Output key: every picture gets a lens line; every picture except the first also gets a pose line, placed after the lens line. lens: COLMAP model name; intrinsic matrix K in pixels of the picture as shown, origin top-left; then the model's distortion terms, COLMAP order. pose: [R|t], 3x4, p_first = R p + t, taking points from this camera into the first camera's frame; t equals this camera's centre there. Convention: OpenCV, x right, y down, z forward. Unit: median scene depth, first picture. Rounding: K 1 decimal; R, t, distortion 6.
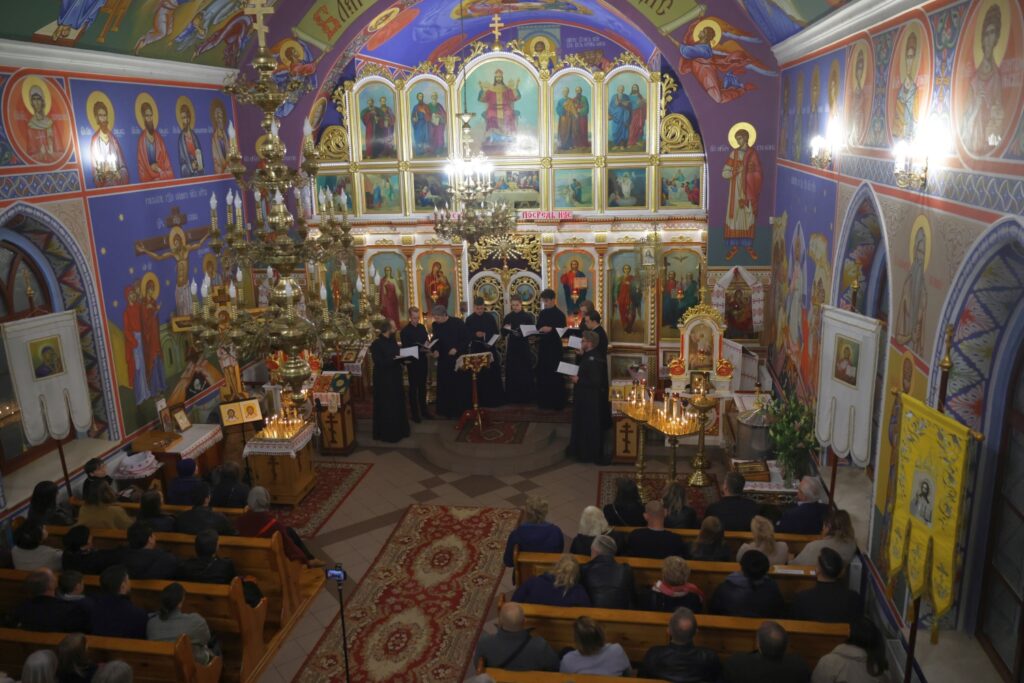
lens RADIAL K [[811.7, 0, 503.9], [0, 811.7, 346.3], [0, 0, 1]] dist [-0.014669, 0.001512]
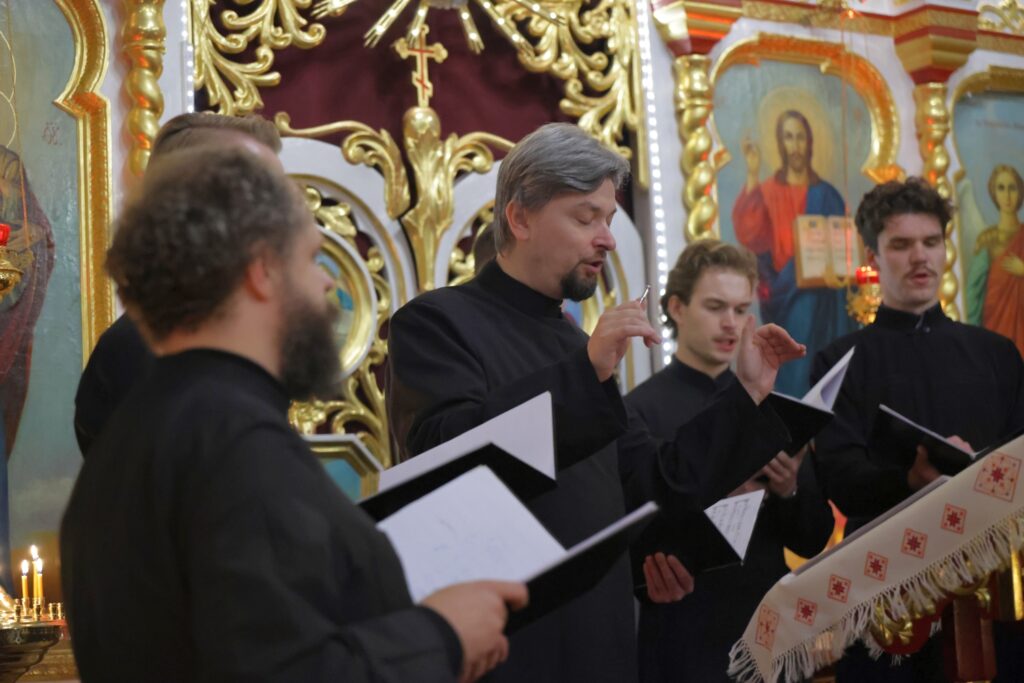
lens RADIAL K [[2060.1, 0, 508.1], [0, 2060.1, 336.2], [0, 0, 1]] dist [-0.130852, 0.000000]
pose [[0.741857, 0.069407, 0.666957, -0.239825], [0.198917, 0.927081, -0.317732, 0.059326], [-0.640376, 0.368380, 0.673955, 0.804436]]
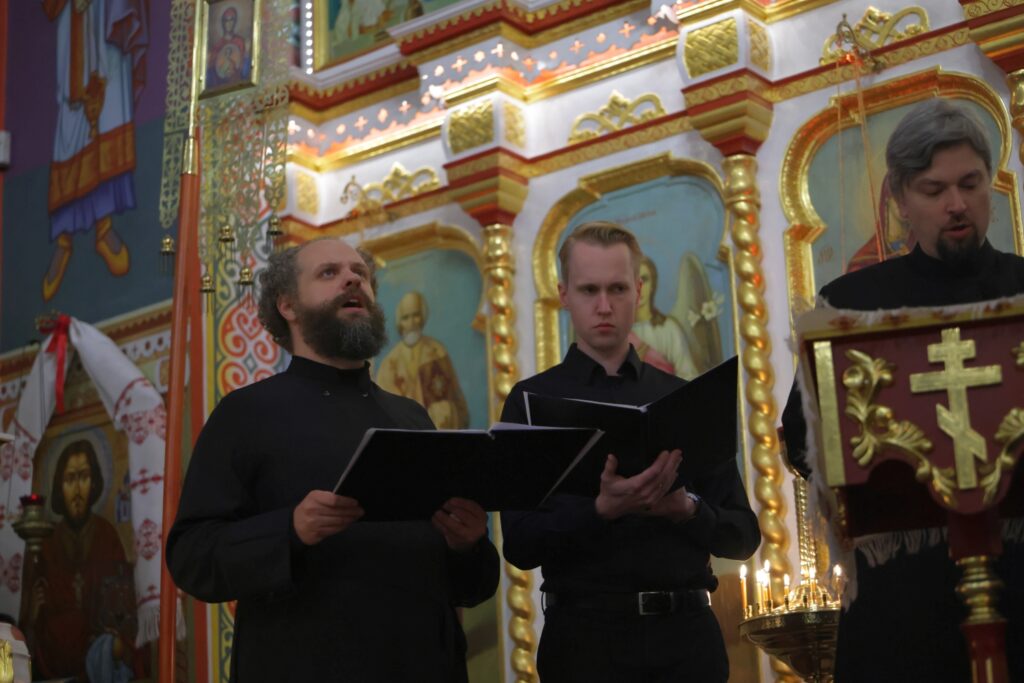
lens RADIAL K [[2060.1, 0, 522.1], [0, 2060.1, 344.2], [0, 0, 1]] dist [-0.130852, 0.000000]
pose [[0.873057, -0.141950, -0.466499, 0.034464], [-0.103986, 0.880484, -0.462531, 0.125675], [0.476401, 0.452325, 0.753953, 0.730608]]
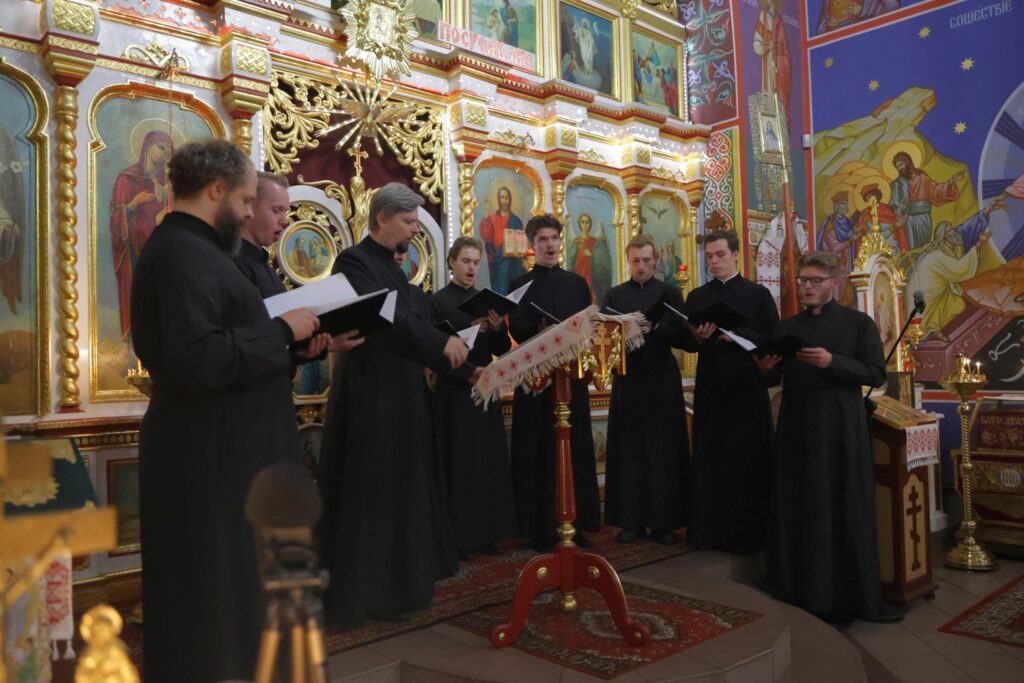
lens RADIAL K [[811.7, 0, 510.0], [0, 811.7, 343.4], [0, 0, 1]] dist [-0.014669, 0.001512]
pose [[0.631610, 0.039494, 0.774280, -0.244436], [0.204862, 0.954703, -0.215811, 0.065661], [-0.747730, 0.294928, 0.594909, 0.801685]]
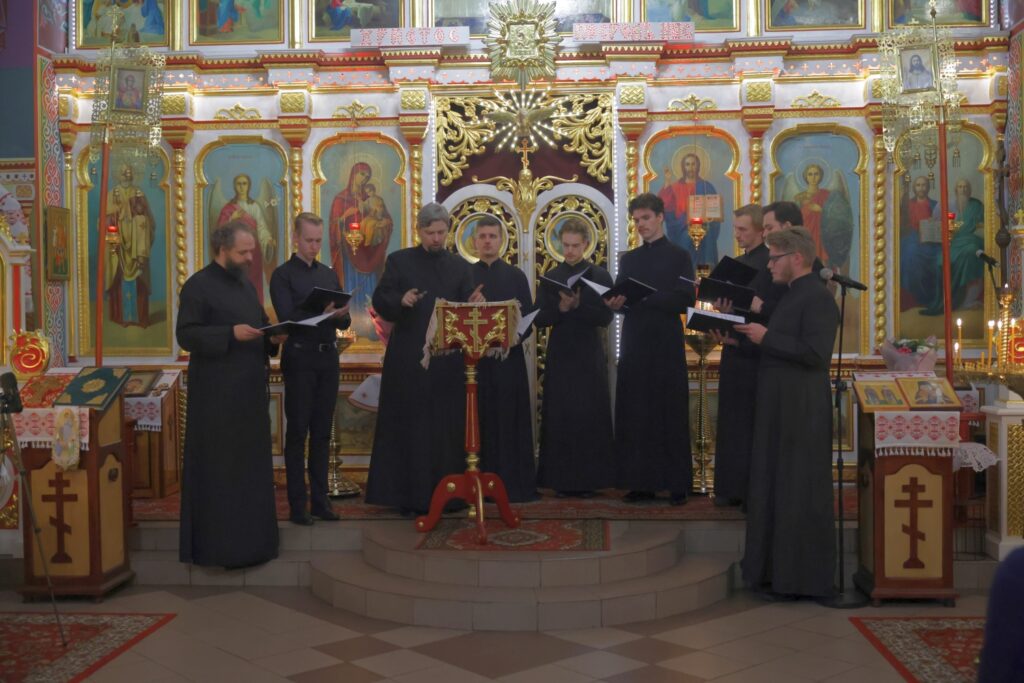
lens RADIAL K [[1175.7, 0, 508.8], [0, 1175.7, 343.8], [0, 0, 1]] dist [-0.004741, 0.000000]
pose [[0.995712, 0.020154, 0.090291, -0.063870], [0.002428, 0.969953, -0.243282, 0.145268], [-0.092481, 0.242458, 0.965744, 0.456331]]
